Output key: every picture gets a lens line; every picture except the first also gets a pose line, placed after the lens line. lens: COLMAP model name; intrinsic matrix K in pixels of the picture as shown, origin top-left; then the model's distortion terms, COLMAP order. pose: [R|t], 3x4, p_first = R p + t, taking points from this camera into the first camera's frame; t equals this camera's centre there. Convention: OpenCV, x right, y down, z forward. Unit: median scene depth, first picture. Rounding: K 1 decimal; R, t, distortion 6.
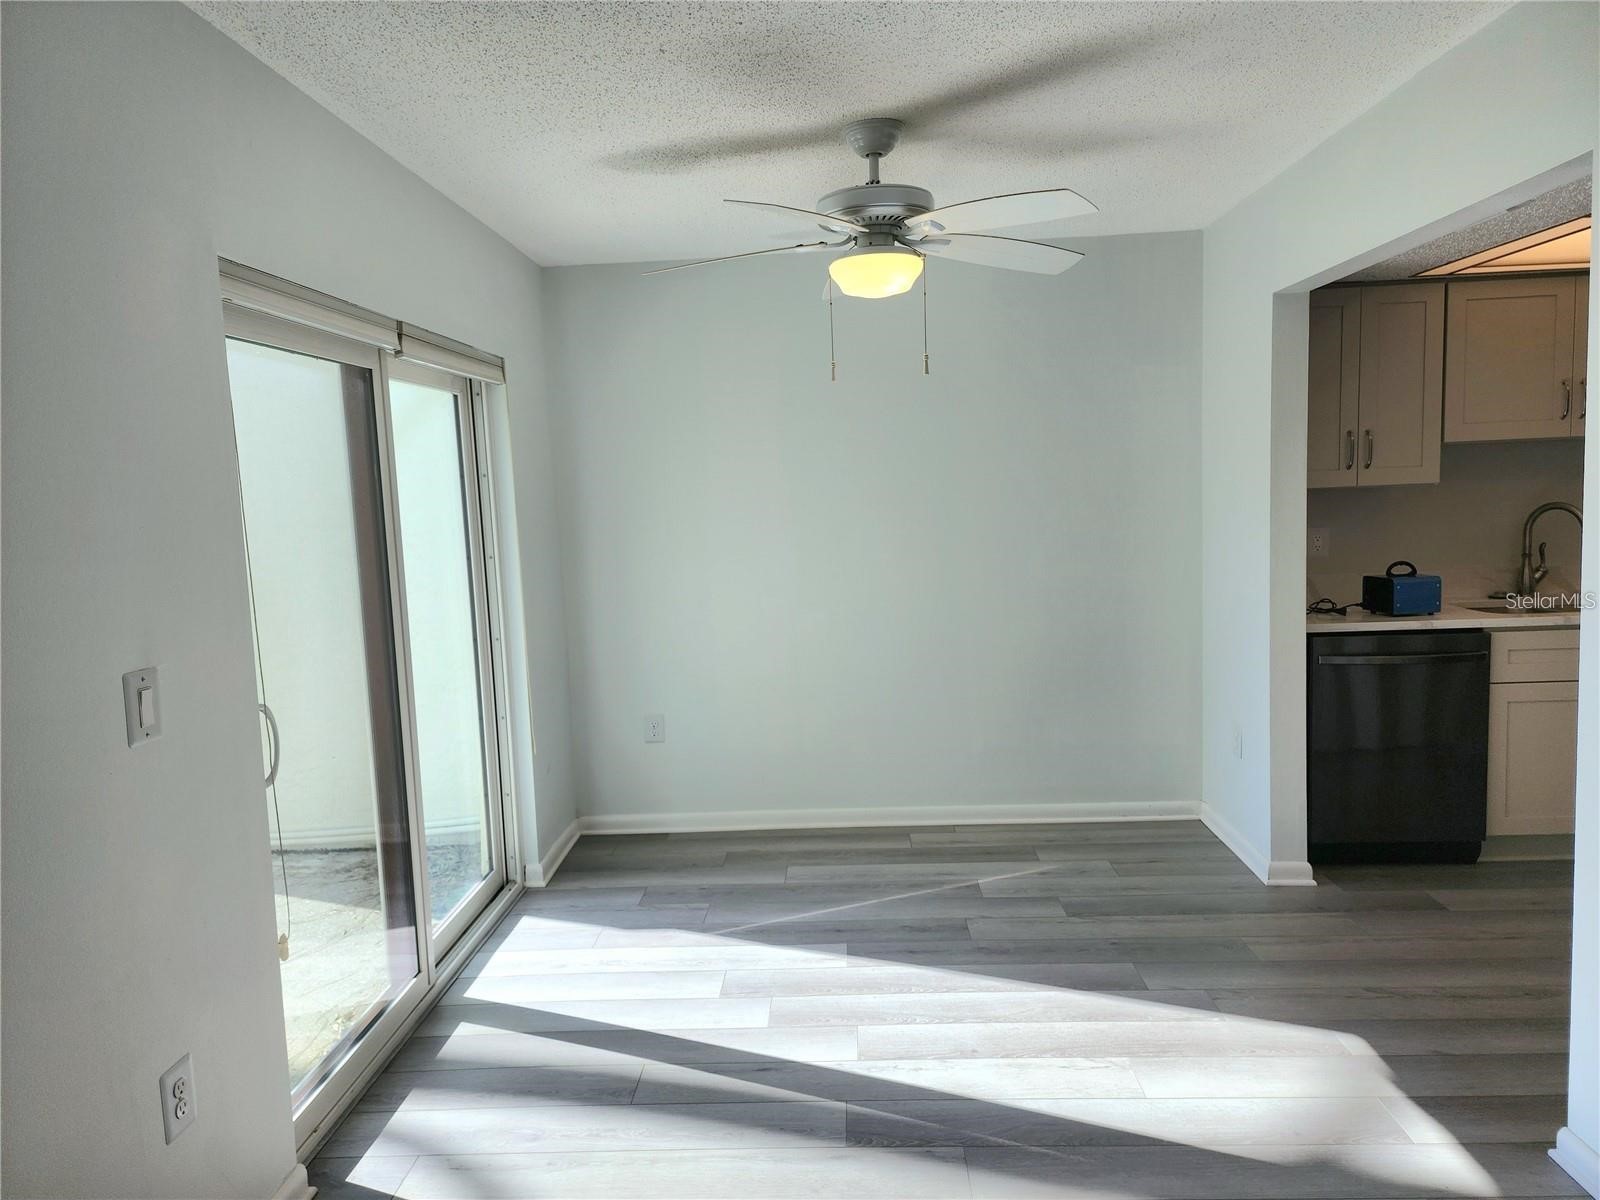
lens RADIAL K [[1070.8, 0, 787.5], [0, 1070.8, 586.6], [0, 0, 1]] dist [0.090791, -0.085169]
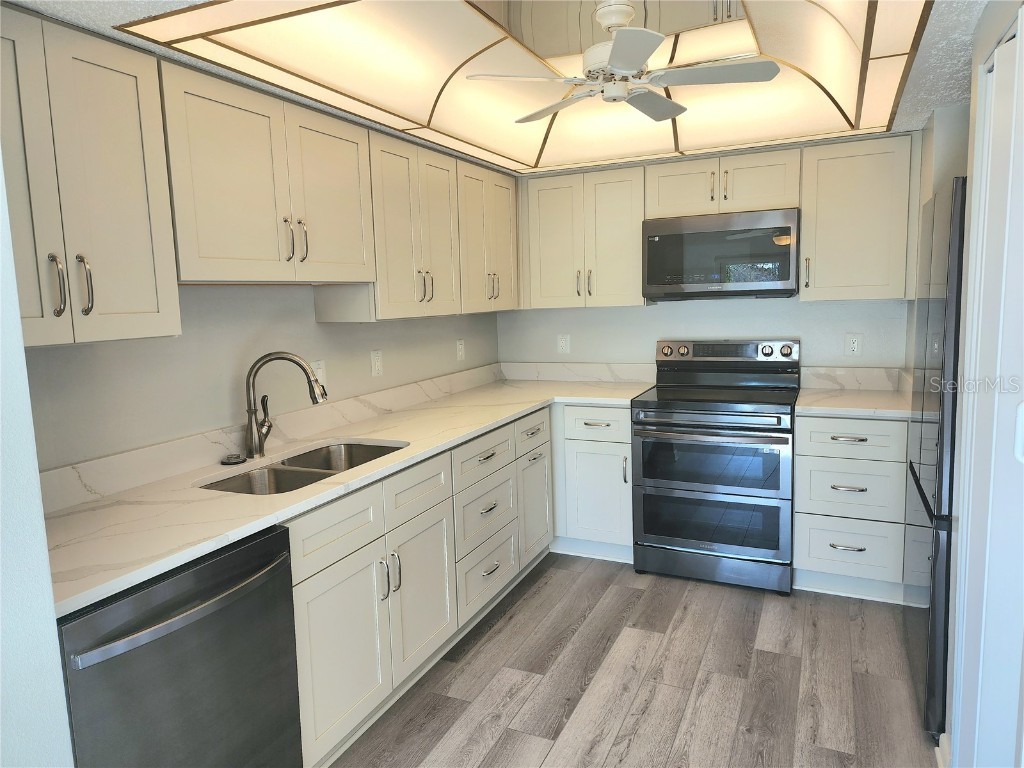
lens RADIAL K [[680.1, 0, 514.0], [0, 680.1, 374.5], [0, 0, 1]] dist [0.090040, -0.077910]
pose [[0.375002, -0.084356, 0.923178, 0.273234], [0.108690, 0.992984, 0.046584, -0.072954], [-0.920630, 0.082871, 0.381539, 0.688778]]
